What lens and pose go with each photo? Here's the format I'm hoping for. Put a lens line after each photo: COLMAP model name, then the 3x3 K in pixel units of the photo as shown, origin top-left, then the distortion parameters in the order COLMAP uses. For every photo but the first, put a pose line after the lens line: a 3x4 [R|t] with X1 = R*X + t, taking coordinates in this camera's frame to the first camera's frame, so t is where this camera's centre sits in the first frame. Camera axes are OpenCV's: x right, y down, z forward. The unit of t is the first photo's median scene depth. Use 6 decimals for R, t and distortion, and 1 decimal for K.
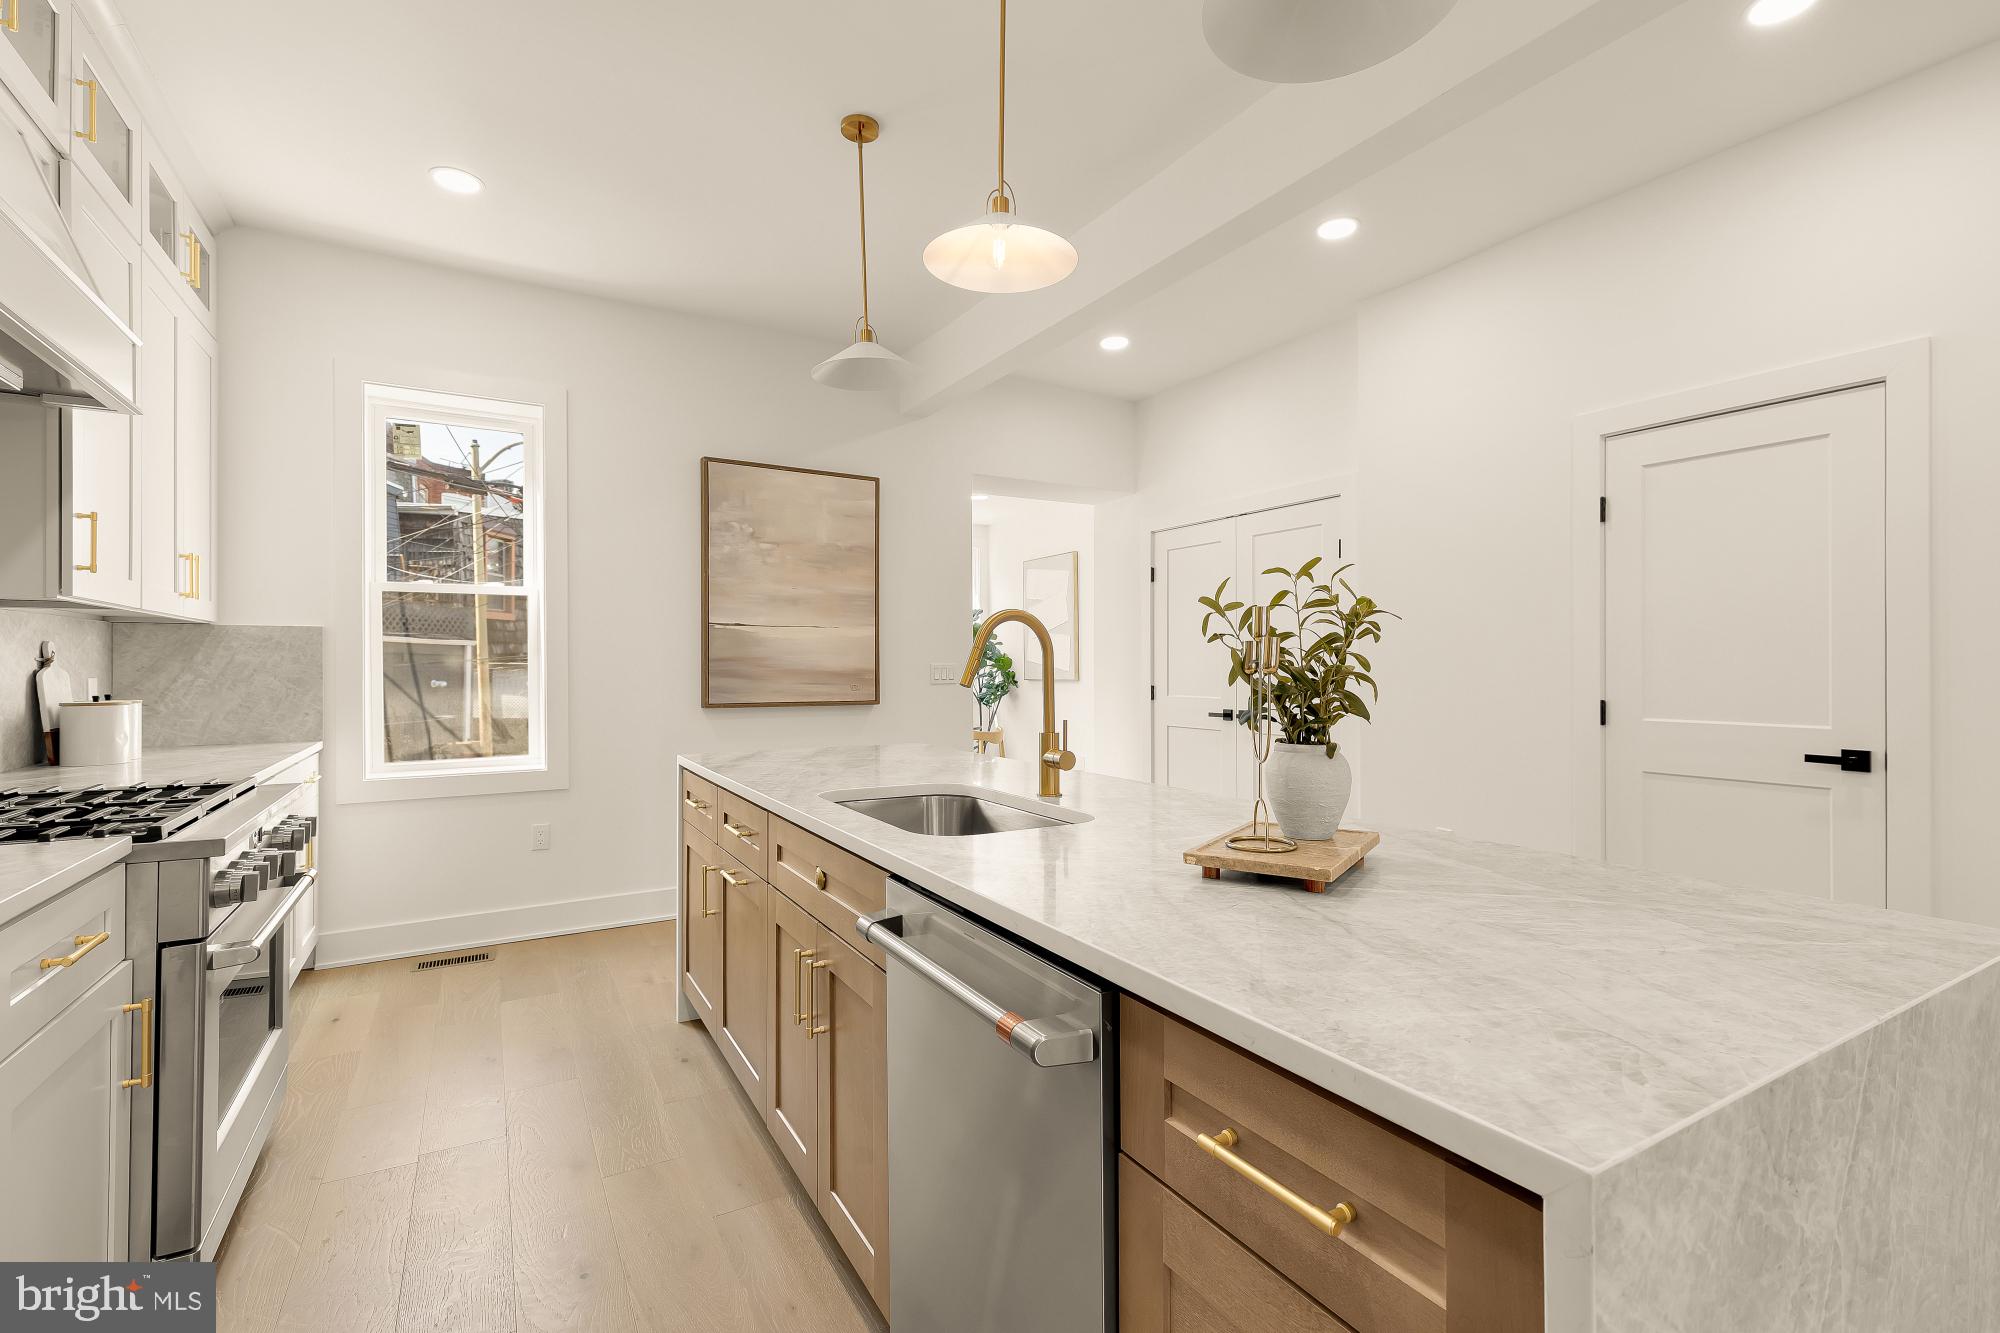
lens RADIAL K [[907.9, 0, 1001.0], [0, 907.9, 659.8], [0, 0, 1]] dist [0.012160, -0.002543]
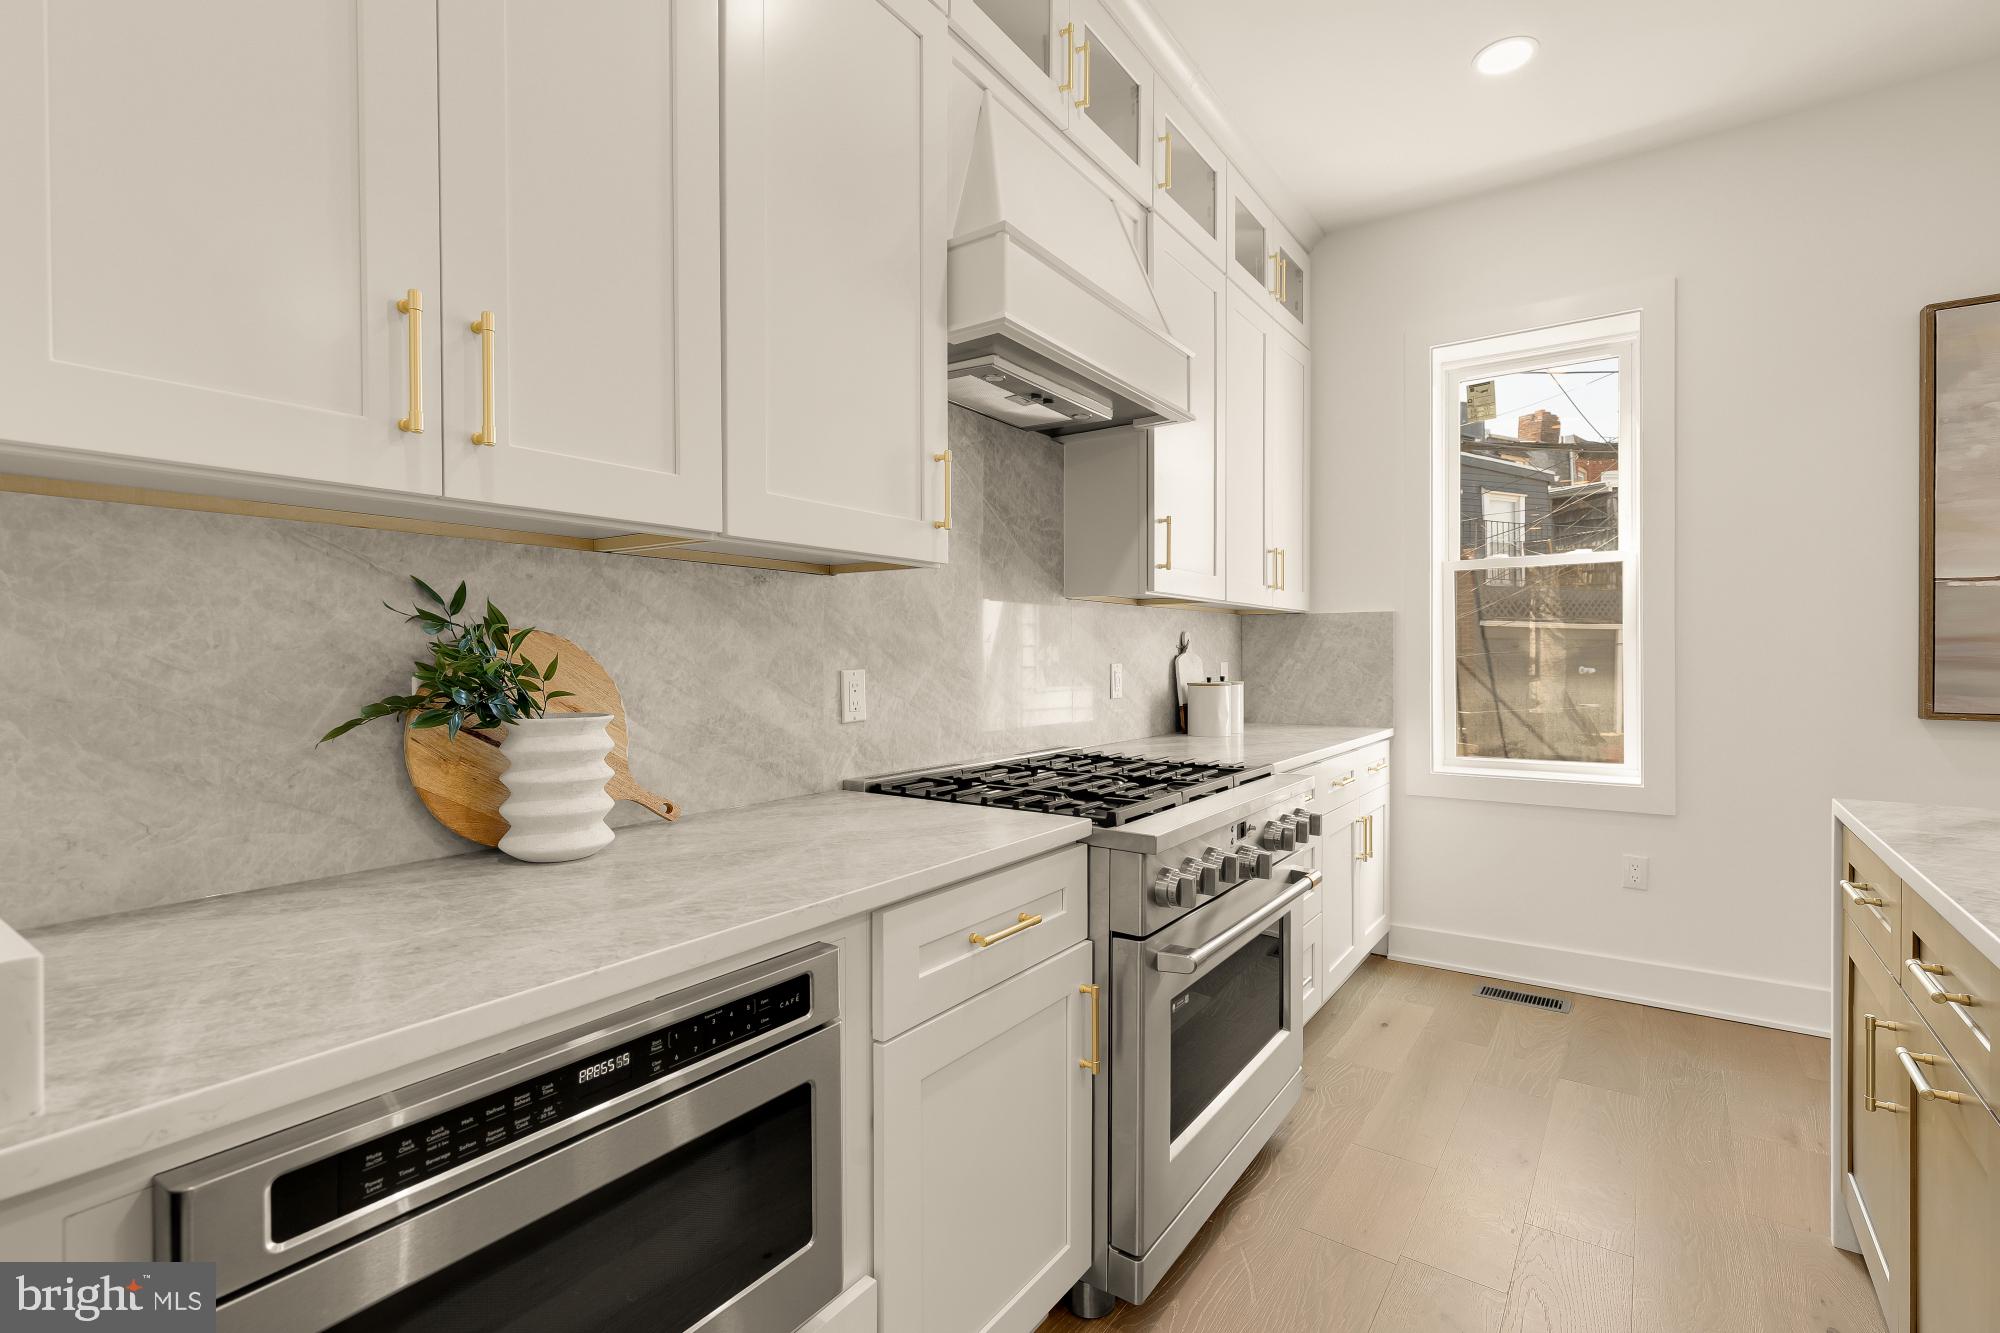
lens RADIAL K [[907.9, 0, 1006.6], [0, 907.9, 662.1], [0, 0, 1]] dist [0.012160, -0.002543]
pose [[0.421489, 0.008221, -0.906796, -0.034636], [0.008207, 0.999883, 0.012880, 0.002159], [0.906796, -0.012870, 0.421373, 0.223980]]
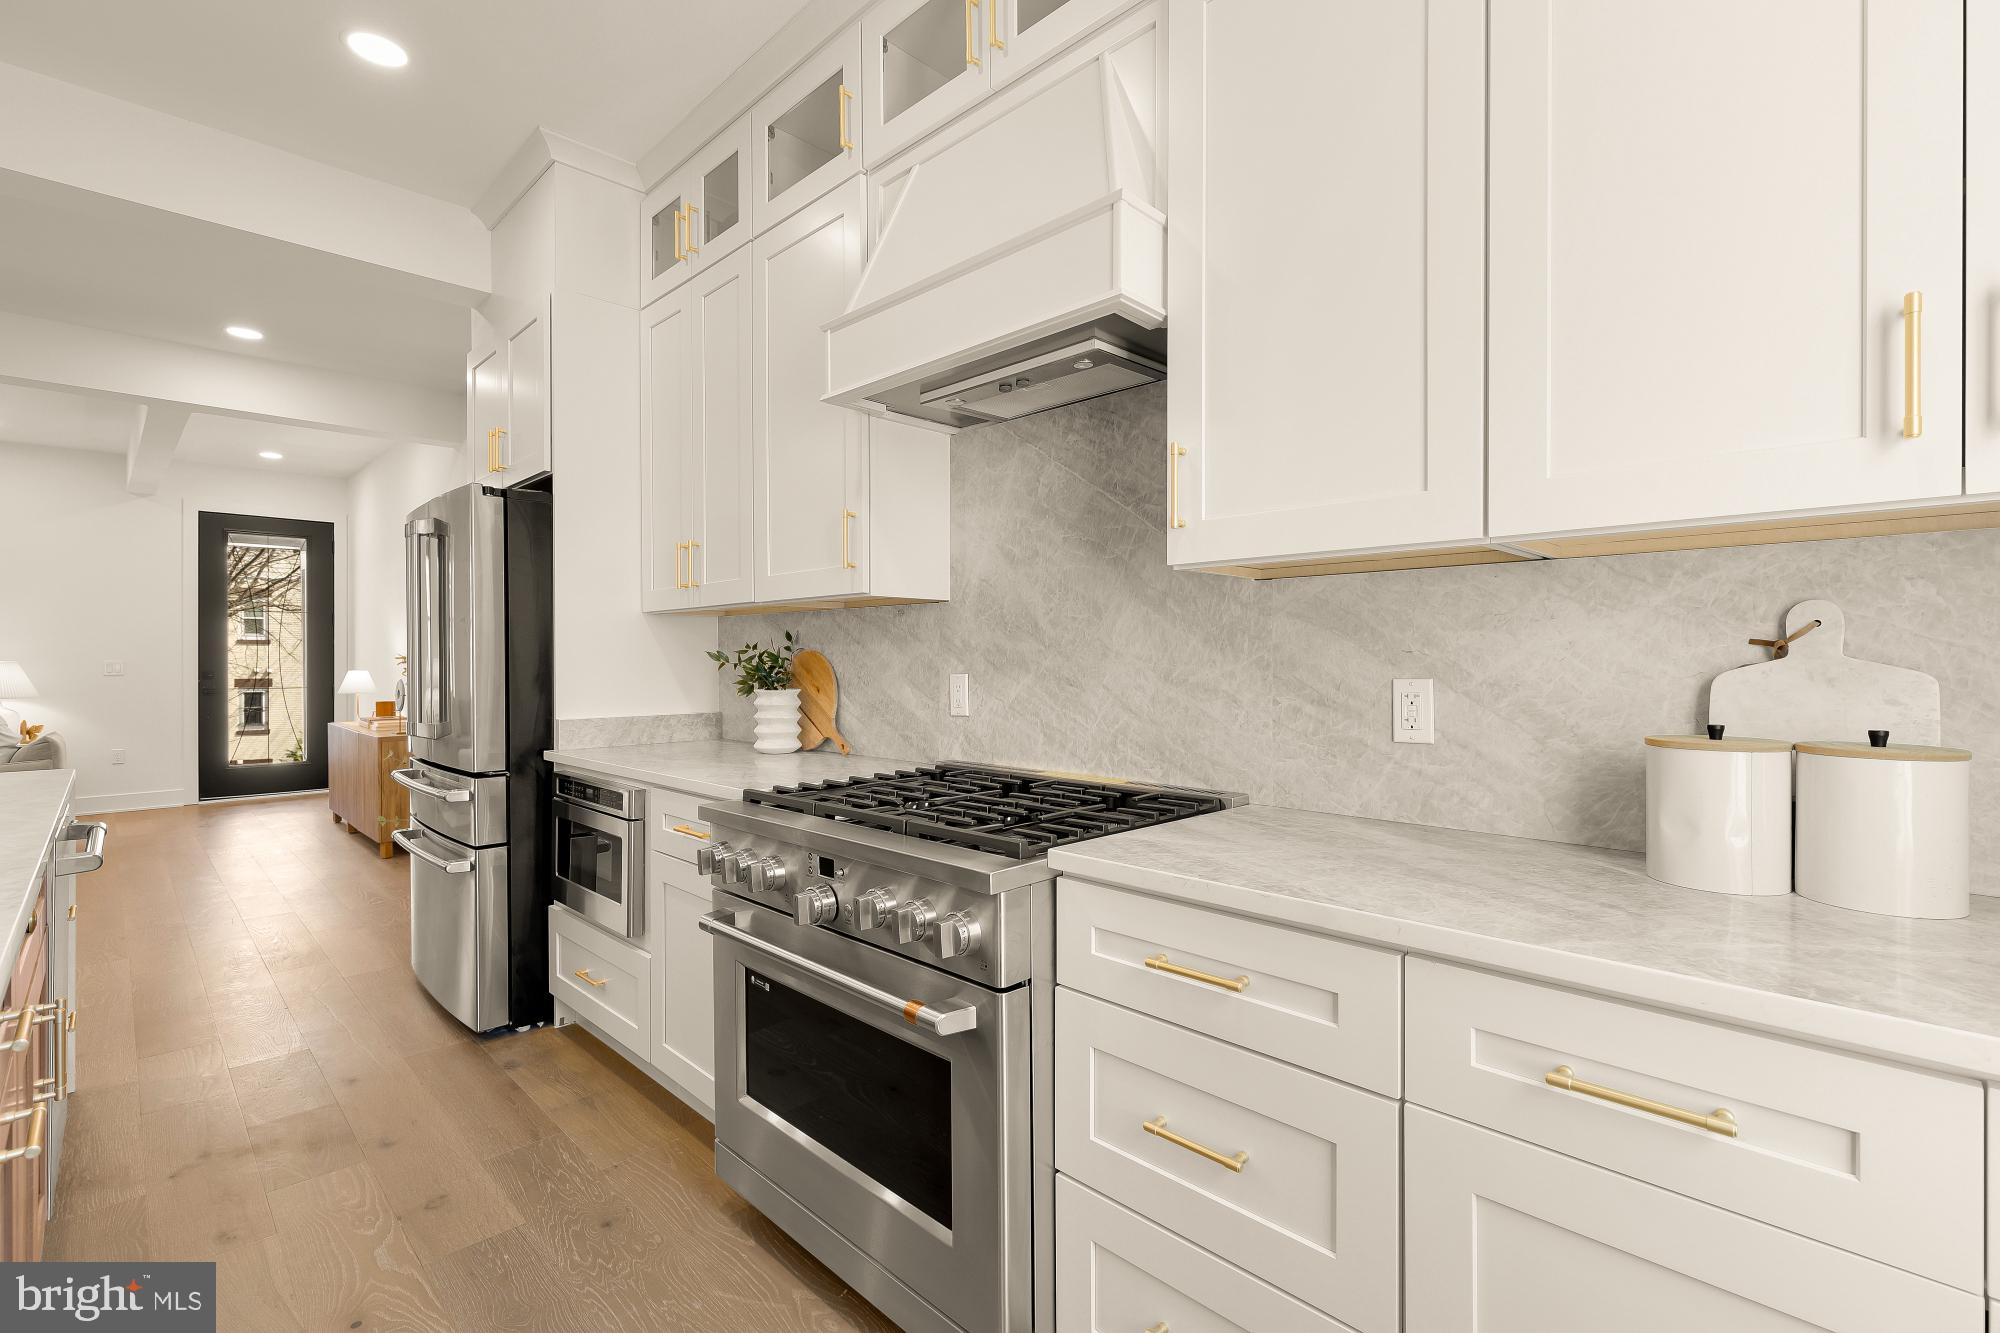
lens RADIAL K [[907.9, 0, 1014.7], [0, 907.9, 660.3], [0, 0, 1]] dist [0.012160, -0.002543]
pose [[-0.964406, 0.005454, -0.264369, -0.477197], [0.007117, 0.999960, -0.005332, 0.006999], [0.264330, -0.007024, -0.964407, 1.144412]]
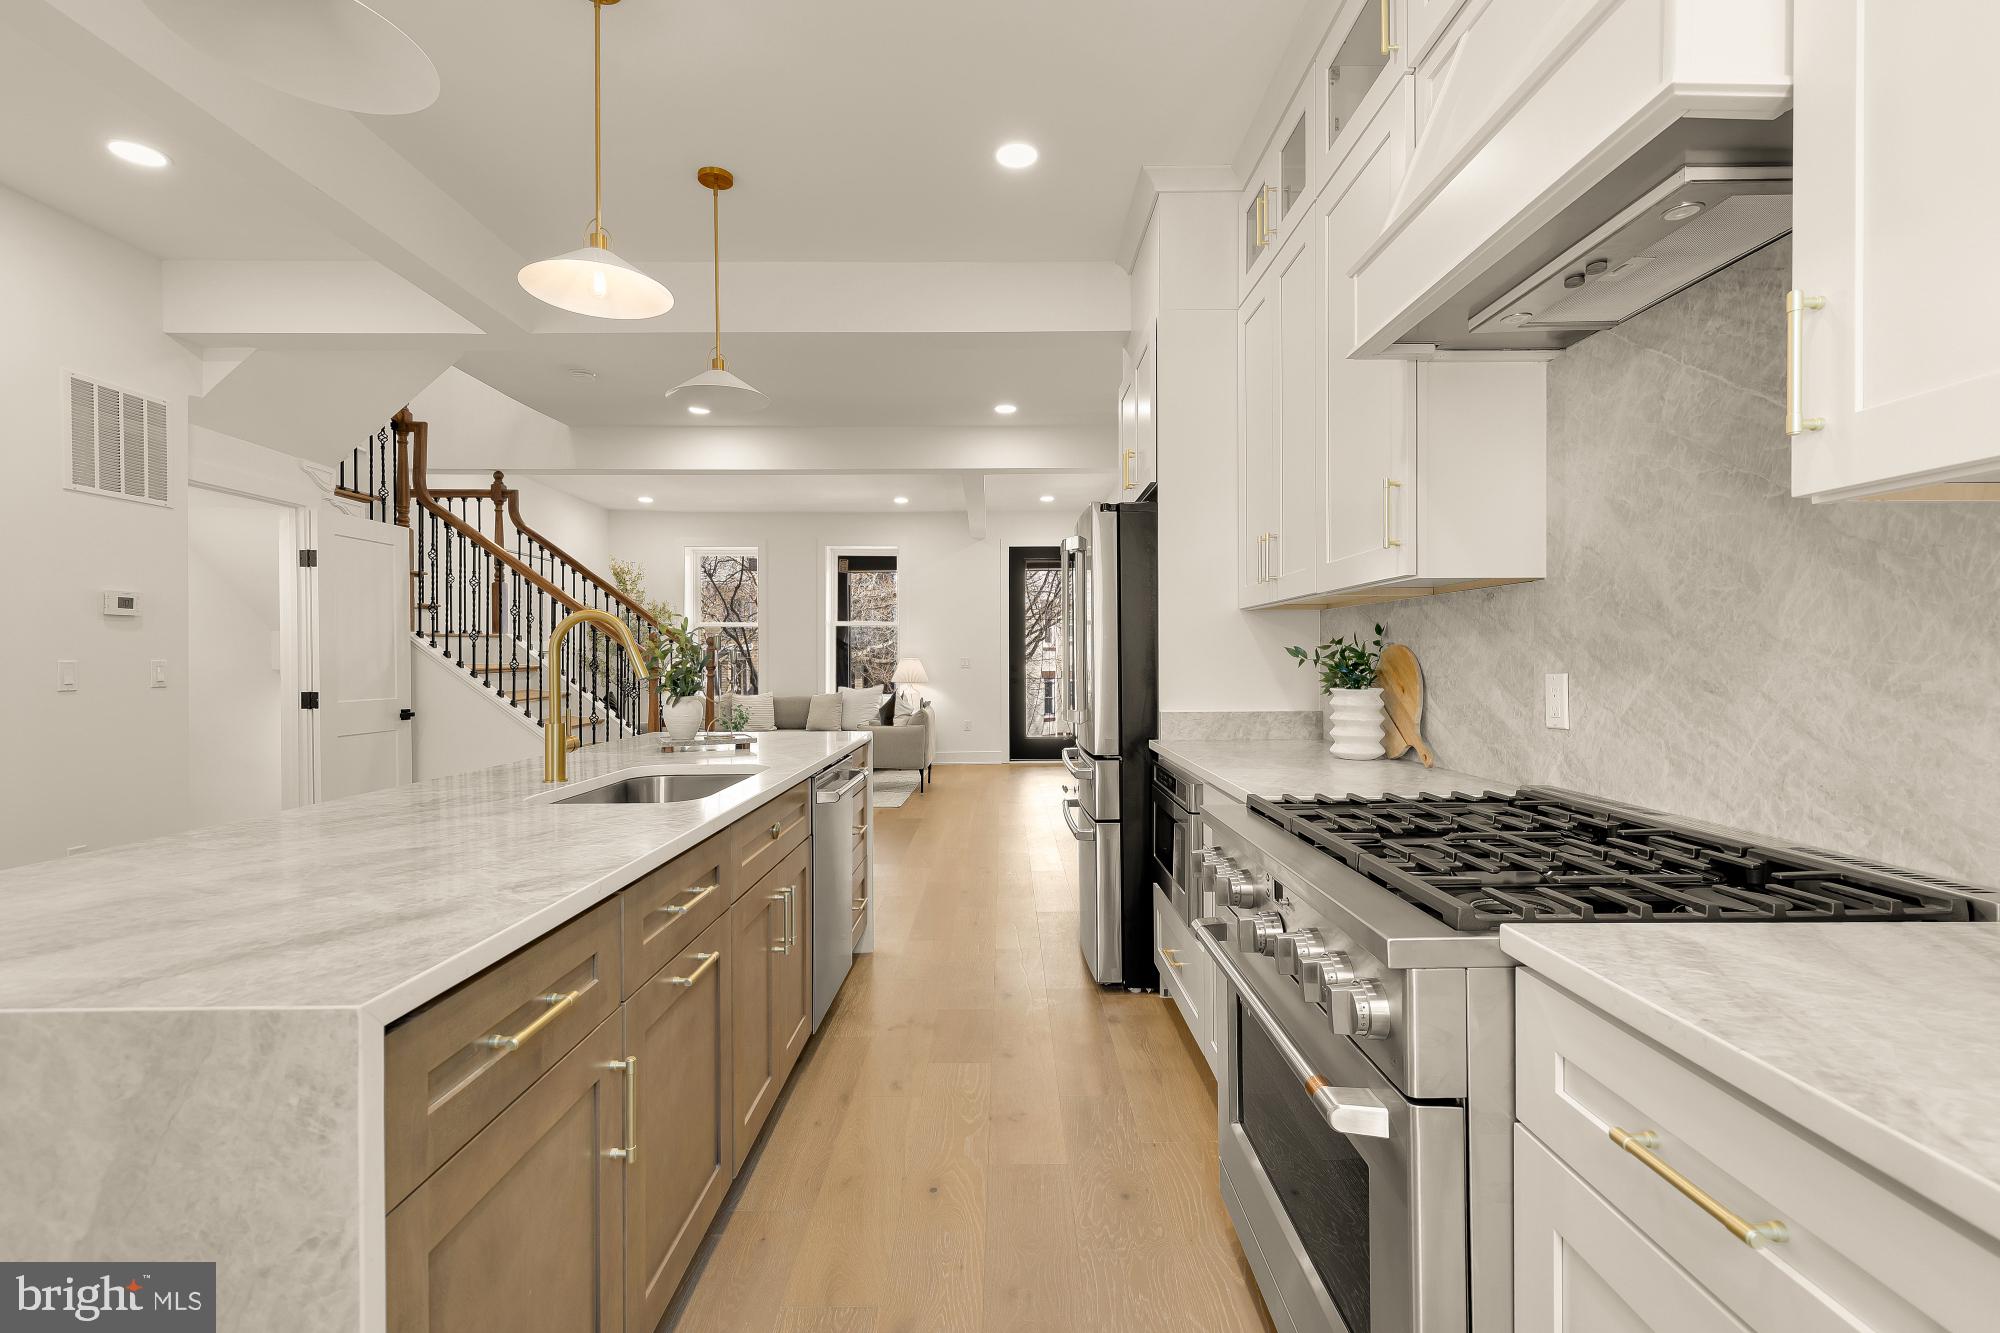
lens RADIAL K [[907.9, 0, 1003.8], [0, 907.9, 662.2], [0, 0, 1]] dist [0.012160, -0.002543]
pose [[-0.869683, 0.005972, 0.493574, -0.615403], [0.004873, 0.999982, -0.003513, 0.007255], [-0.493586, -0.000650, -0.869697, 1.078187]]
